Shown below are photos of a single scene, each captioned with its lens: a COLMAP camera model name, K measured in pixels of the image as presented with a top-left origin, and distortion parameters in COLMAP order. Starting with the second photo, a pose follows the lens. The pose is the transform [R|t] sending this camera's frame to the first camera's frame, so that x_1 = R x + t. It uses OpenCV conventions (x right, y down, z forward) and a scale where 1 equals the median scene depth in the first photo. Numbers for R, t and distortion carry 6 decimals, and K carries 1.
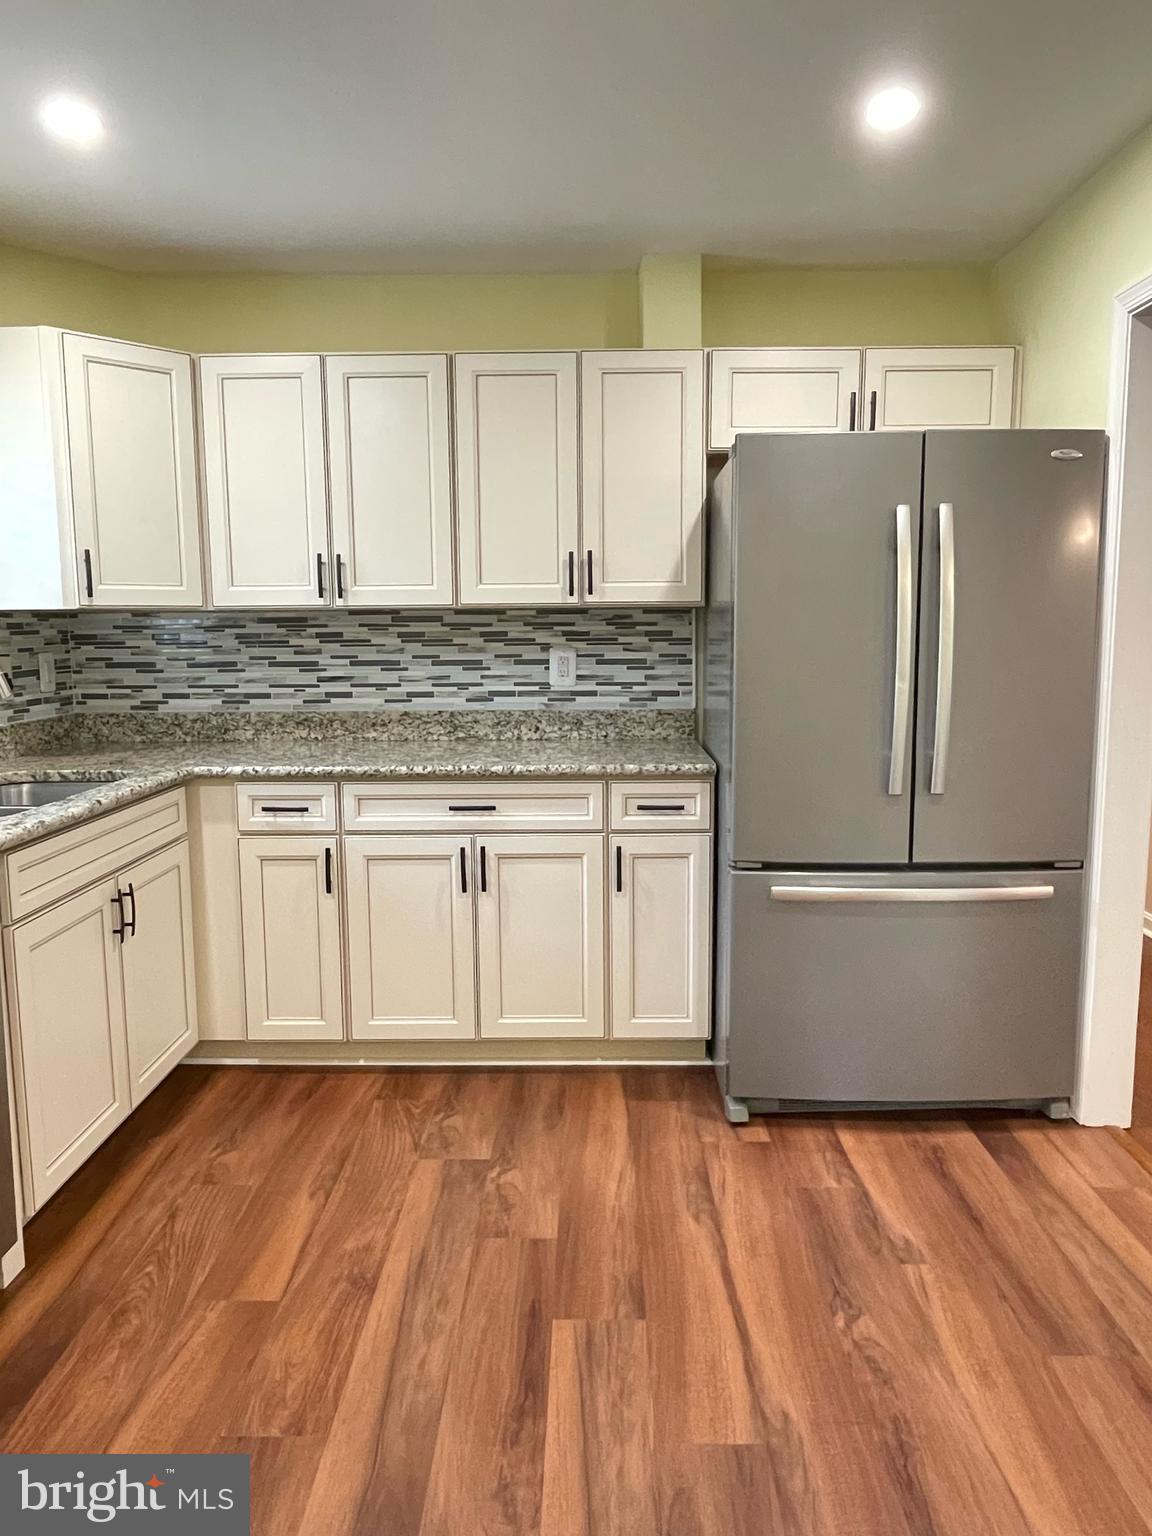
lens RADIAL K [[1031.1, 0, 579.7], [0, 1031.1, 752.2], [0, 0, 1]] dist [-0.001795, -0.003913]
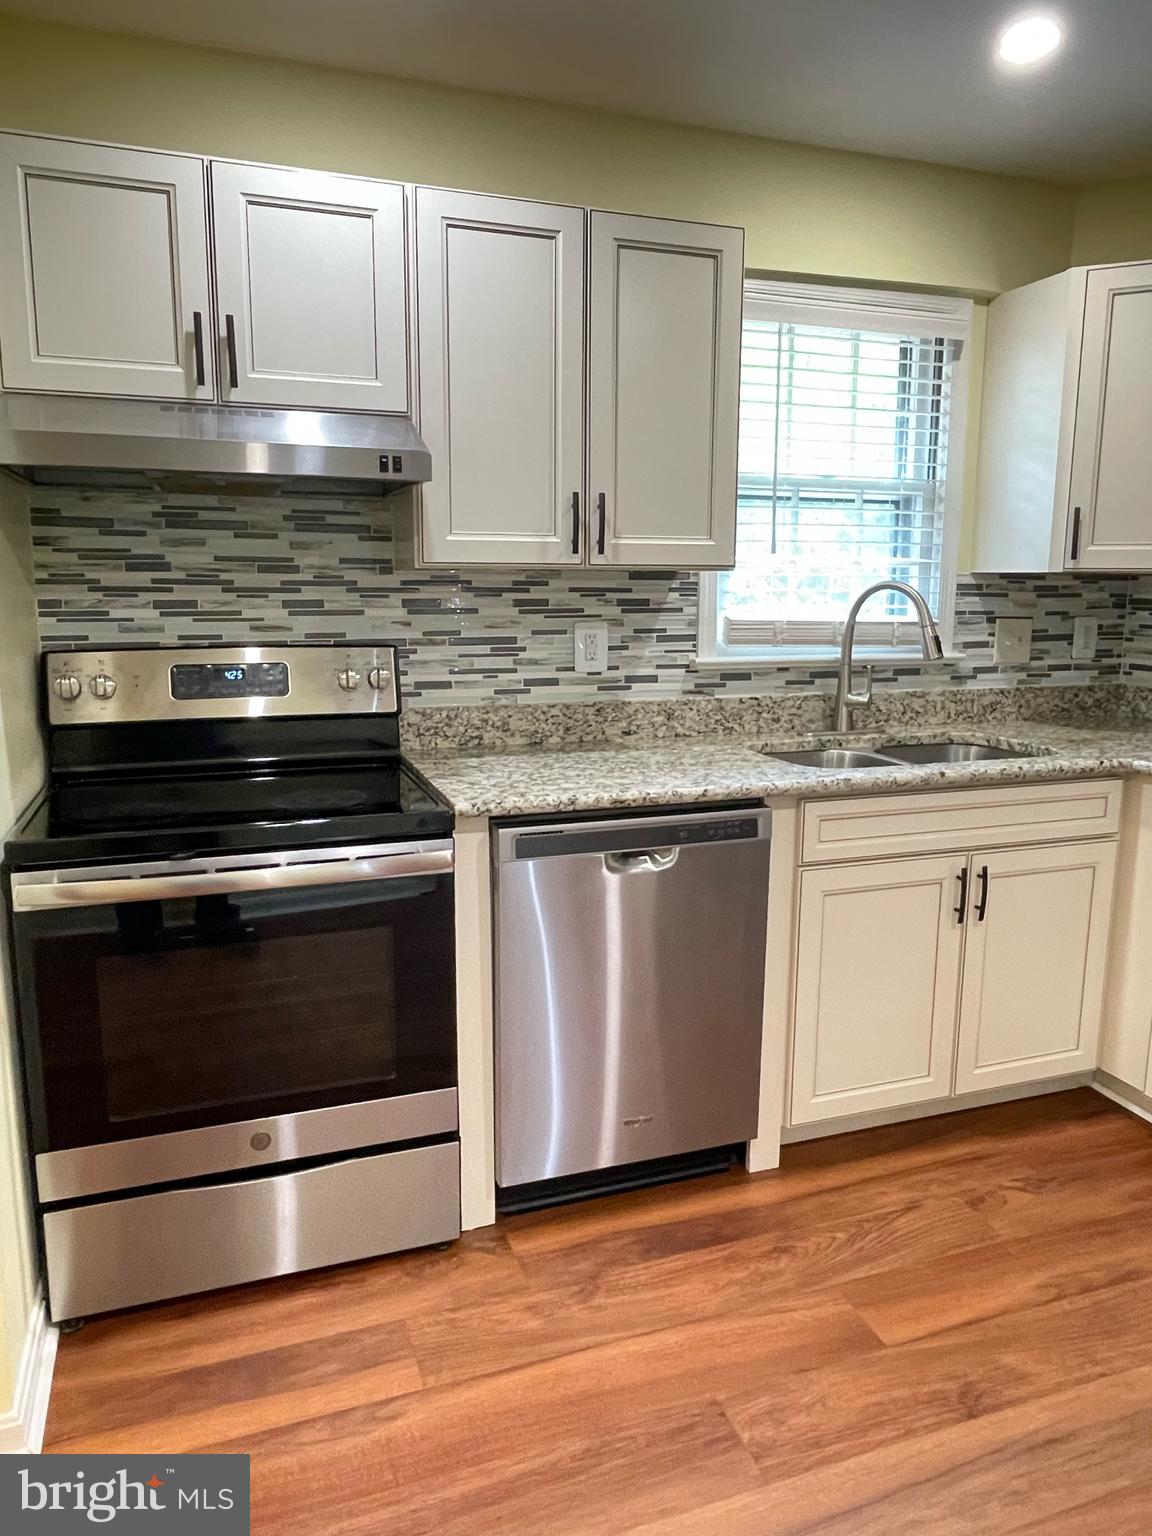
lens RADIAL K [[1031.1, 0, 579.7], [0, 1031.1, 752.2], [0, 0, 1]] dist [-0.001795, -0.003913]
pose [[0.343551, 0.164763, -0.924568, 0.251170], [-0.124329, 0.983804, 0.129121, -0.044045], [0.930868, 0.070591, 0.358472, 0.266465]]
